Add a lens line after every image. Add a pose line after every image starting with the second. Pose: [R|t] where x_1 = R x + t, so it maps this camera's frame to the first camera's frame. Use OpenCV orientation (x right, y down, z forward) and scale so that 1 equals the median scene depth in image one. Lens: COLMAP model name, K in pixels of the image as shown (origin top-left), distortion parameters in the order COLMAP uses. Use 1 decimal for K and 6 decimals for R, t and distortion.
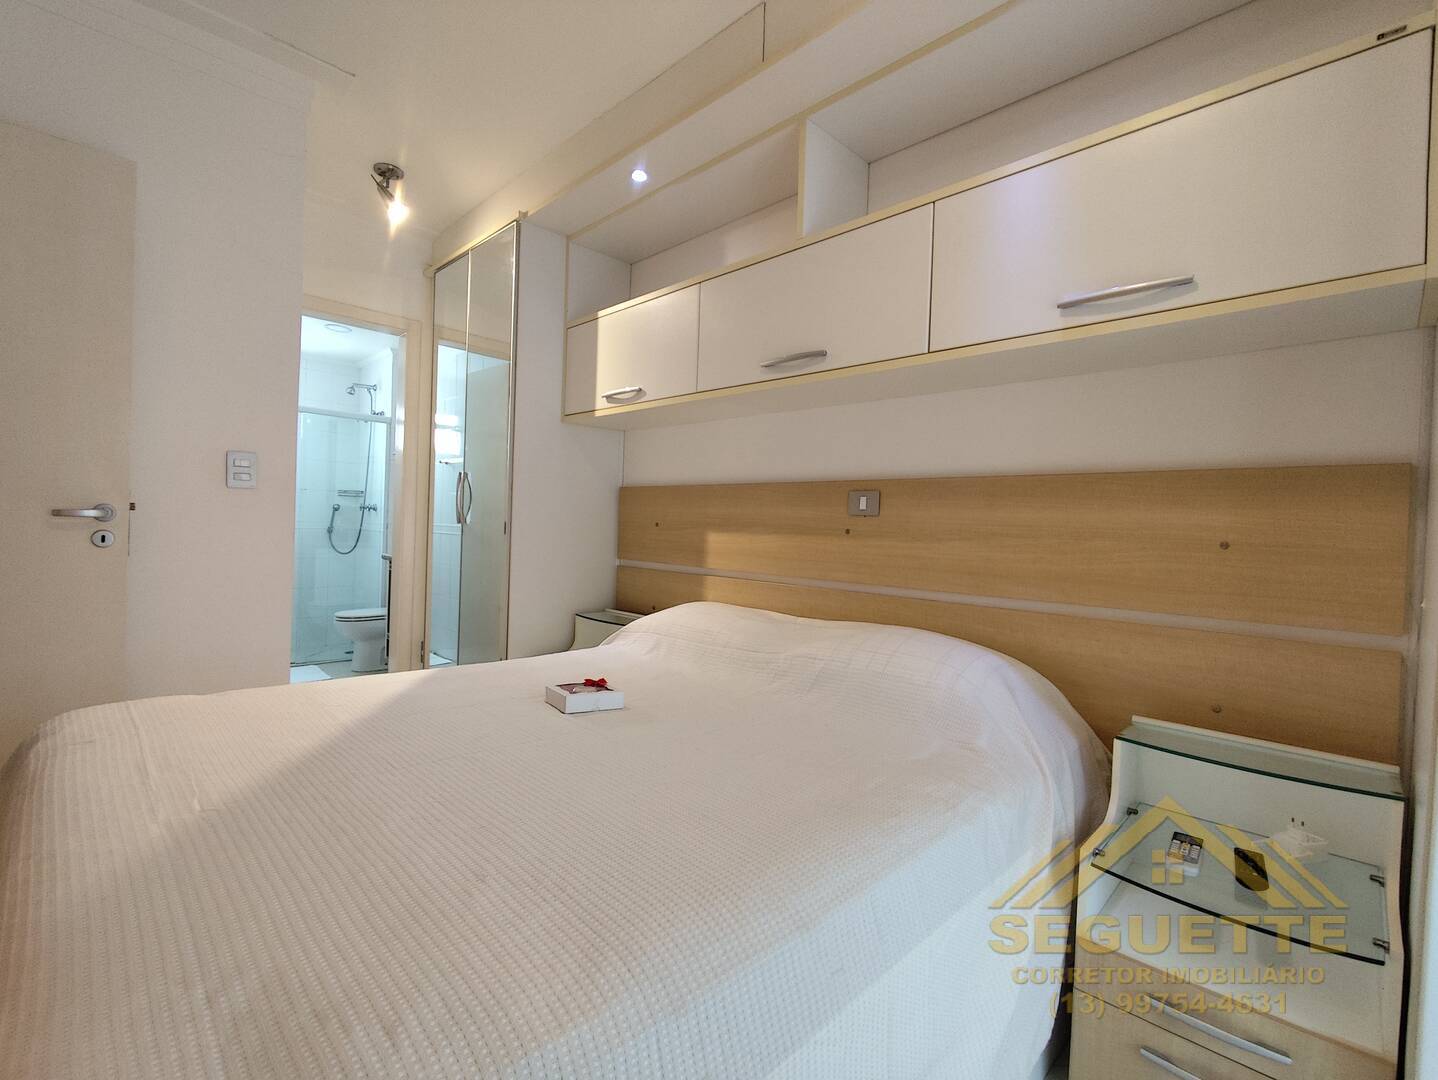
lens RADIAL K [[650.3, 0, 713.8], [0, 650.3, 536.5], [0, 0, 1]] dist [-0.006920, -0.000902]
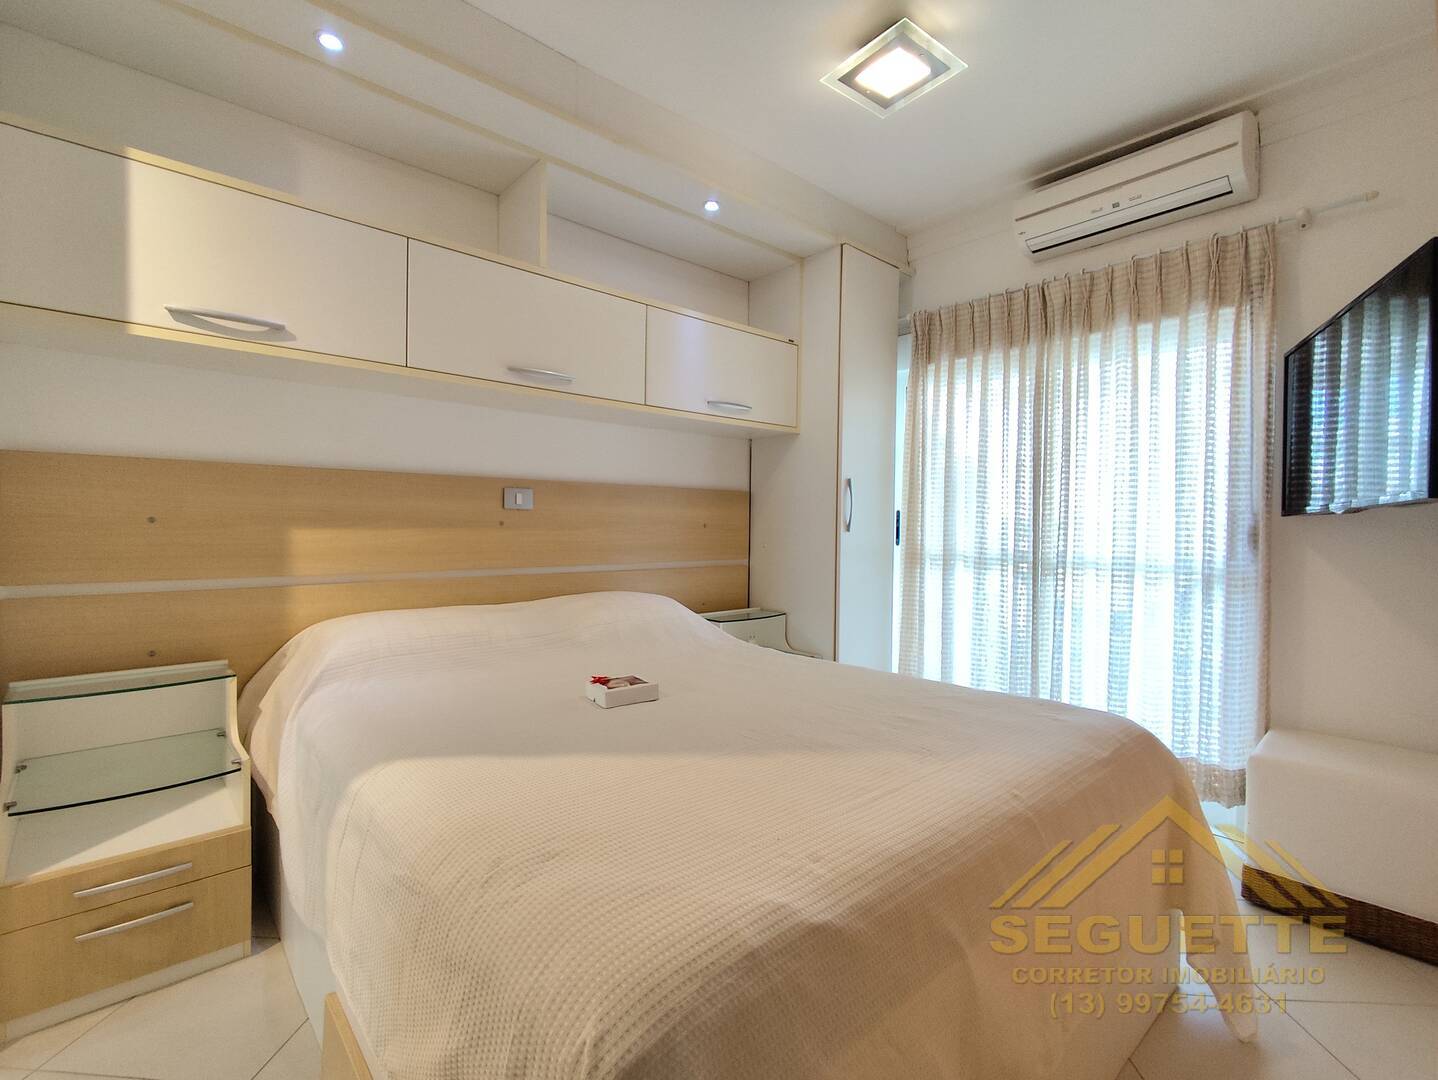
lens RADIAL K [[680.7, 0, 727.1], [0, 680.7, 535.6], [0, 0, 1]] dist [-0.003142, 0.000178]
pose [[0.037666, -0.049867, 0.998045, -0.766787], [0.006606, 0.998745, 0.049652, -0.034141], [-0.999269, 0.004723, 0.037948, 0.457596]]
